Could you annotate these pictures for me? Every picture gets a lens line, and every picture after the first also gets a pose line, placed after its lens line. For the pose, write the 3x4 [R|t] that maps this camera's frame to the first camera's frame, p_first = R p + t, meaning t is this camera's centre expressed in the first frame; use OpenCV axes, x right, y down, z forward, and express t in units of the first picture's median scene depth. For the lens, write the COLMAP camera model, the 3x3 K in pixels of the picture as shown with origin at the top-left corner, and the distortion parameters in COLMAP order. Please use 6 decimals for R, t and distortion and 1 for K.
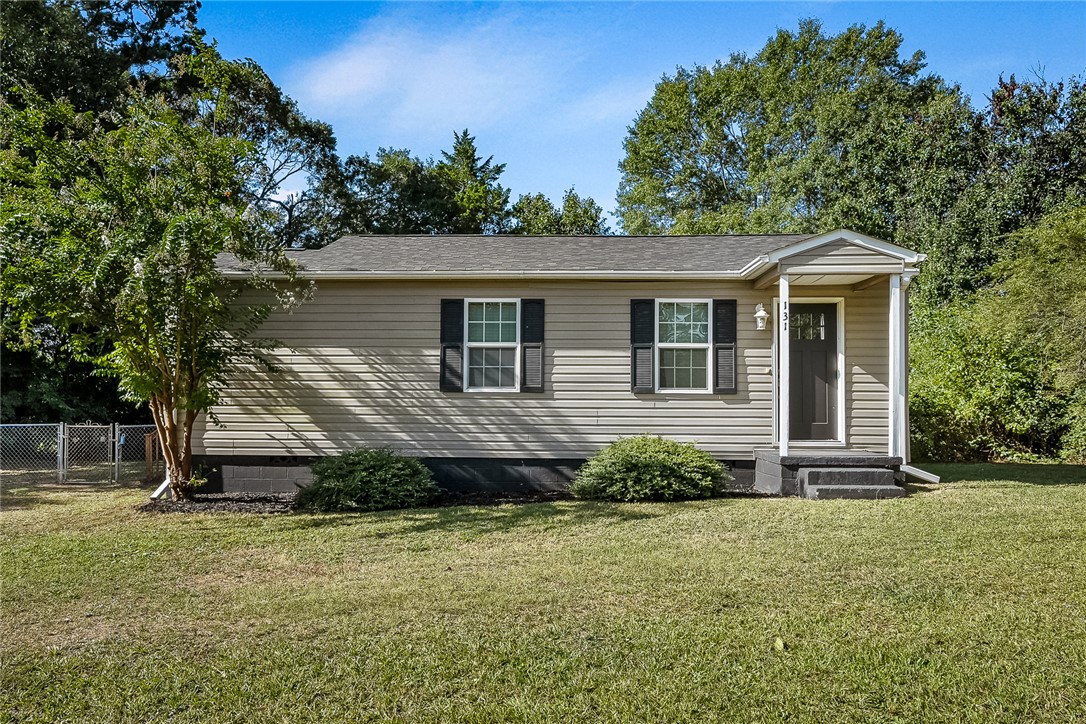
lens RADIAL K [[765.0, 0, 545.5], [0, 765.0, 416.7], [0, 0, 1]] dist [0.000209, 0.003062]
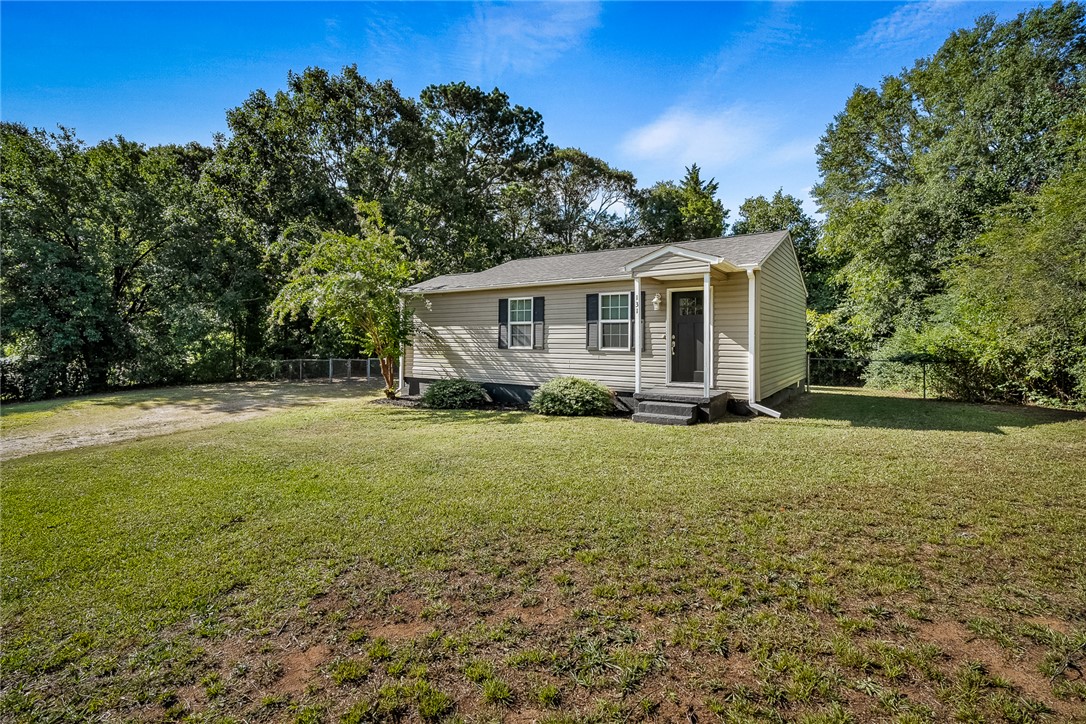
lens RADIAL K [[488.8, 0, 541.0], [0, 488.8, 355.3], [0, 0, 1]] dist [-0.002331, -0.000600]
pose [[0.851503, 0.012826, -0.524193, 0.585294], [-0.004280, 0.999837, 0.017512, -0.037608], [0.524332, -0.012668, 0.851420, 0.032825]]
